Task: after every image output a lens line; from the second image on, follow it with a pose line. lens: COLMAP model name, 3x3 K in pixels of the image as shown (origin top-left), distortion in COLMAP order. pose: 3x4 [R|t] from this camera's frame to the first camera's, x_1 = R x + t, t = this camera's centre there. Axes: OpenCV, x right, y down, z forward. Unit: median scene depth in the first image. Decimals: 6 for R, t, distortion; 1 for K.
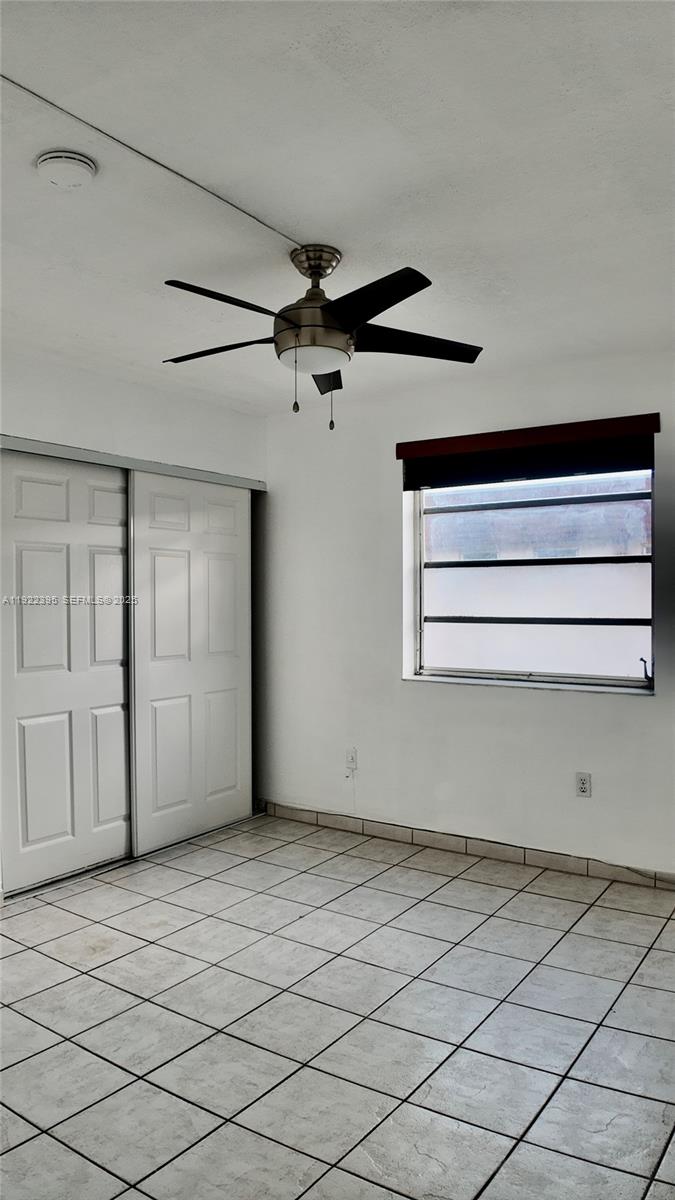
lens RADIAL K [[791.2, 0, 334.0], [0, 791.2, 603.5], [0, 0, 1]] dist [-0.042785, -0.101527]
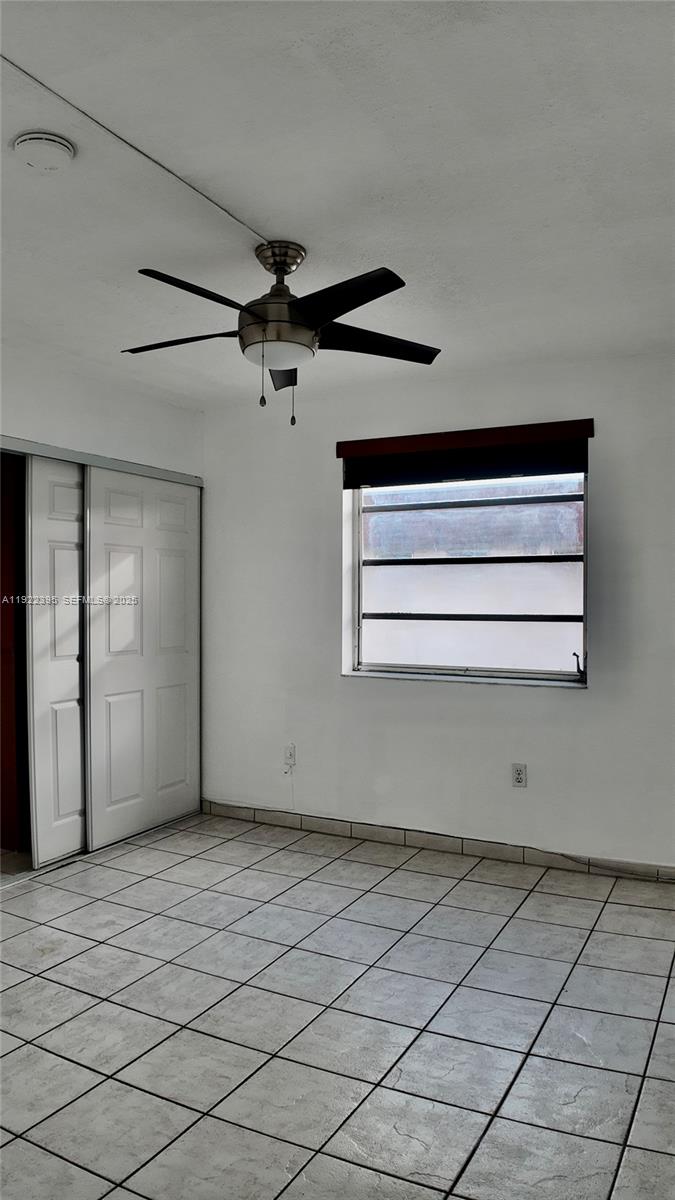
lens RADIAL K [[791.2, 0, 334.0], [0, 791.2, 603.5], [0, 0, 1]] dist [-0.042785, -0.101527]
pose [[0.993224, 0.004558, 0.116124, -0.059982], [-0.004475, 0.999990, -0.000969, 0.007497], [-0.116127, 0.000442, 0.993234, -0.006420]]
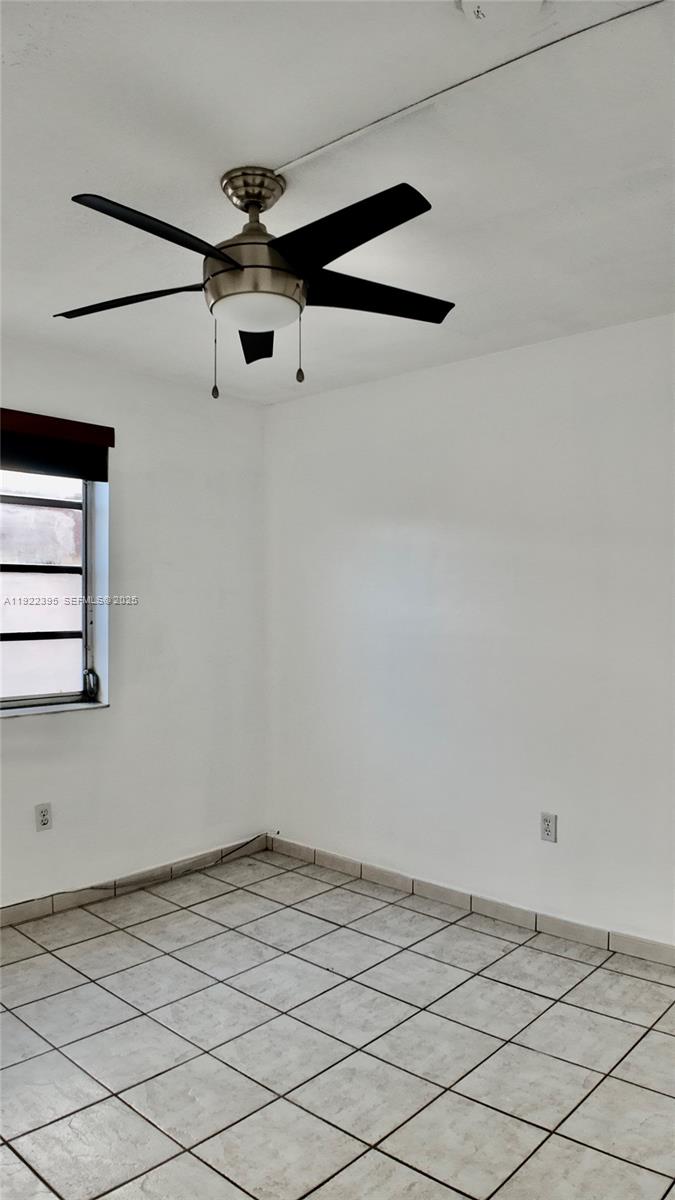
lens RADIAL K [[791.2, 0, 334.0], [0, 791.2, 603.5], [0, 0, 1]] dist [-0.042785, -0.101527]
pose [[0.137861, 0.005457, 0.990437, -0.675319], [0.002961, 0.999978, -0.005922, -0.010639], [-0.990447, 0.003749, 0.137842, 0.693830]]
